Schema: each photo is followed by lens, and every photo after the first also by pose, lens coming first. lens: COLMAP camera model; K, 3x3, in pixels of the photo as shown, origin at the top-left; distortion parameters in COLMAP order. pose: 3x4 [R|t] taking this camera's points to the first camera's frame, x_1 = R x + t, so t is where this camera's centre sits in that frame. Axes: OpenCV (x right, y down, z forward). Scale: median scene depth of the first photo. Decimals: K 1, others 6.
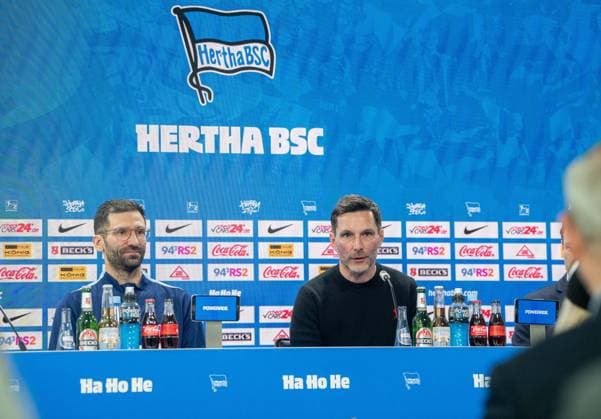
lens RADIAL K [[908.8, 0, 197.6], [0, 908.8, 352.1], [0, 0, 1]] dist [-0.042003, 0.199106]
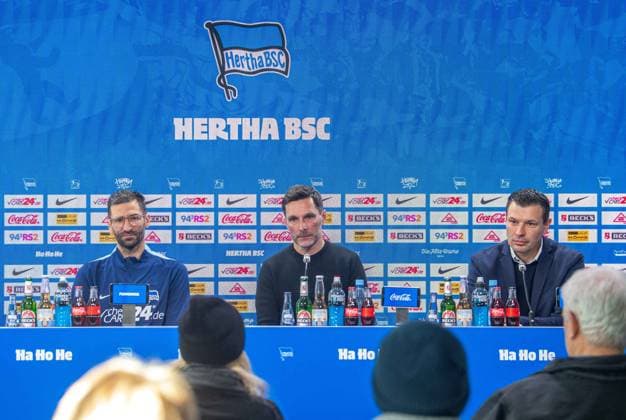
lens RADIAL K [[720.0, 0, 313.3], [0, 720.0, 315.8], [0, 0, 1]] dist [-0.007387, 0.013695]
pose [[0.990085, 0.015803, -0.139578, 0.260968], [-0.012609, 0.999639, 0.023737, -0.003897], [0.139903, -0.021741, 0.989927, 0.037029]]
